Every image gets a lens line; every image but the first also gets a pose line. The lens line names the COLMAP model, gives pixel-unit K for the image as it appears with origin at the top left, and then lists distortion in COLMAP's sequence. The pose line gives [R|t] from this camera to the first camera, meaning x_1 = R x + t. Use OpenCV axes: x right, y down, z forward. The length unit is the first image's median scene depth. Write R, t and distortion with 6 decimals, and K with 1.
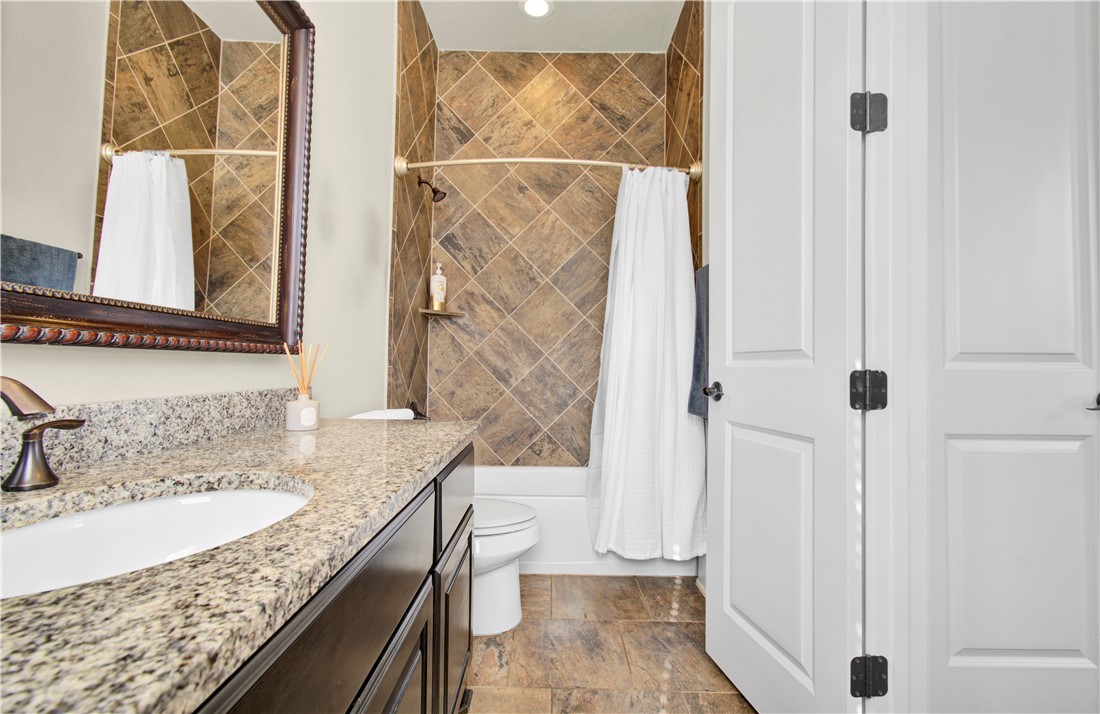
lens RADIAL K [[470.1, 0, 550.0], [0, 470.1, 357.0], [0, 0, 1]] dist [0.000793, 0.000108]
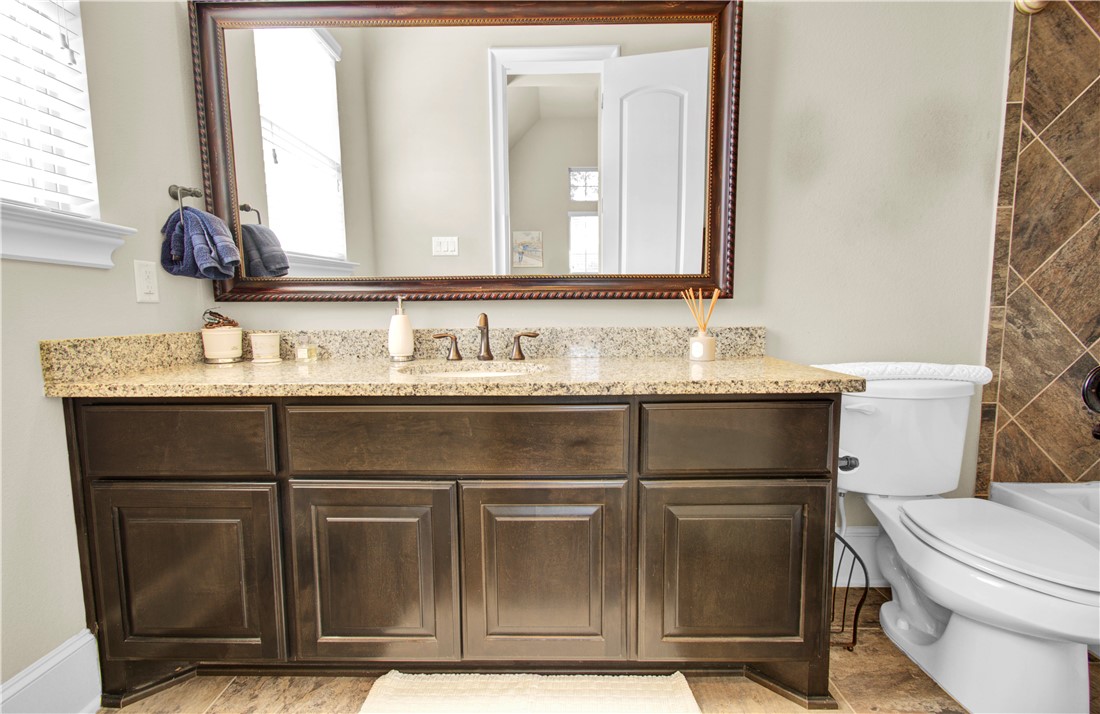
lens RADIAL K [[470.1, 0, 550.0], [0, 470.1, 357.0], [0, 0, 1]] dist [0.000793, 0.000108]
pose [[-0.003704, 0.077579, -0.996979, 0.810152], [0.025332, 0.996674, 0.077461, 0.050234], [0.999672, -0.024968, -0.005657, 0.723534]]
